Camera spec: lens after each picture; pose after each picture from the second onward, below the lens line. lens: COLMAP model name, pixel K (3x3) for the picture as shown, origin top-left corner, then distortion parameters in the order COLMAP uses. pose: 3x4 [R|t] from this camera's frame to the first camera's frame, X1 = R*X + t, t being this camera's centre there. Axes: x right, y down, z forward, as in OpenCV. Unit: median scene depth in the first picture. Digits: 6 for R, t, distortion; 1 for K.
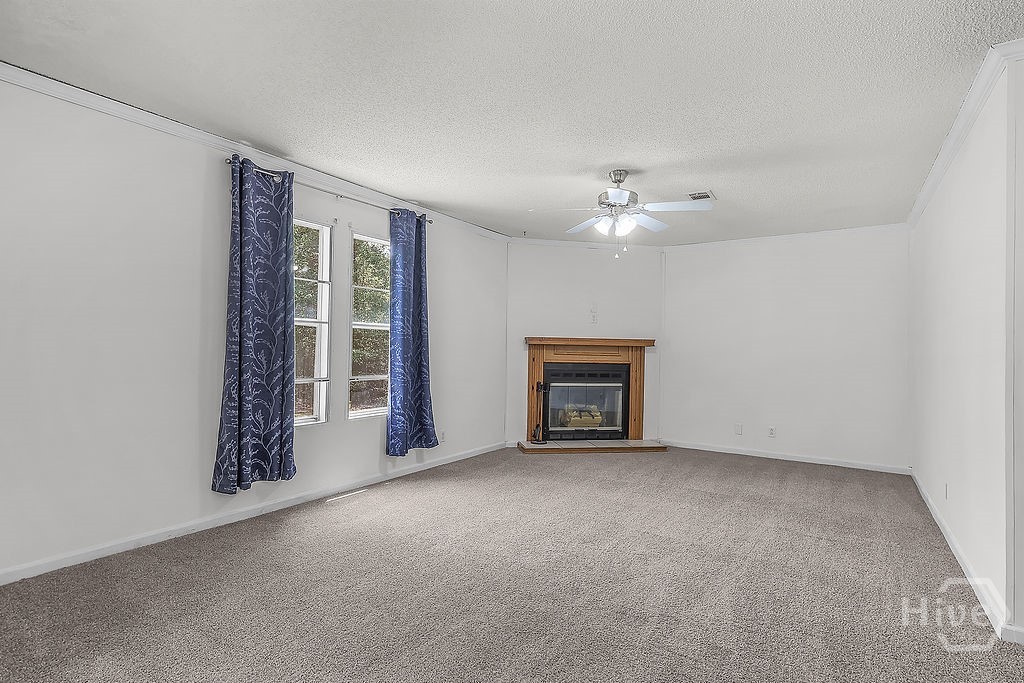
lens RADIAL K [[509.0, 0, 517.1], [0, 509.0, 340.0], [0, 0, 1]] dist [0.000506, 0.000231]
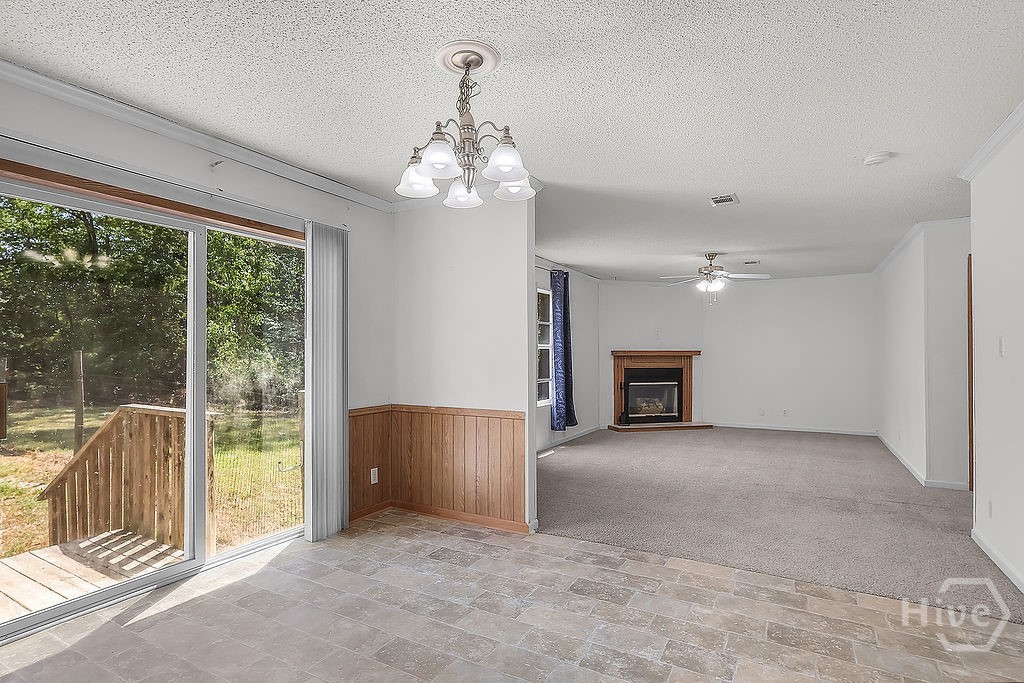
lens RADIAL K [[513.7, 0, 513.2], [0, 513.7, 350.3], [0, 0, 1]] dist [-0.004957, -0.000083]
pose [[0.997995, -0.018712, 0.060464, -0.340521], [0.018192, 0.999793, 0.009149, -0.023847], [-0.060623, -0.008031, 0.998128, -0.396536]]
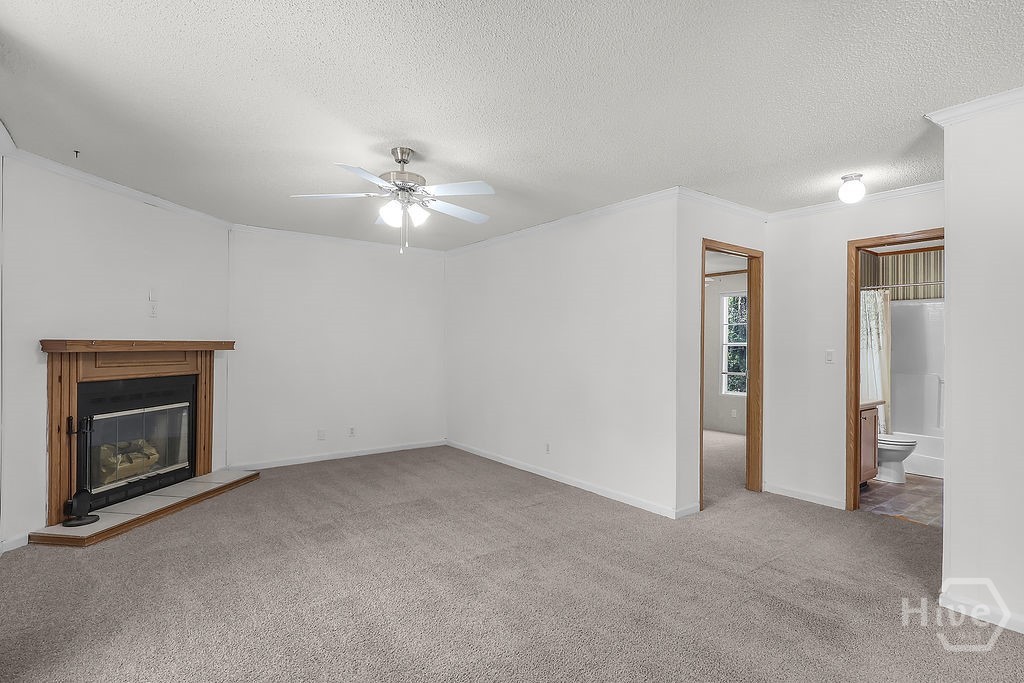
lens RADIAL K [[504.5, 0, 508.3], [0, 504.5, 351.6], [0, 0, 1]] dist [0.001255, 0.000406]
pose [[0.342657, -0.025356, 0.939119, -0.322739], [-0.018709, 0.999253, 0.033806, -0.019886], [-0.939274, -0.029154, 0.341926, 0.342300]]
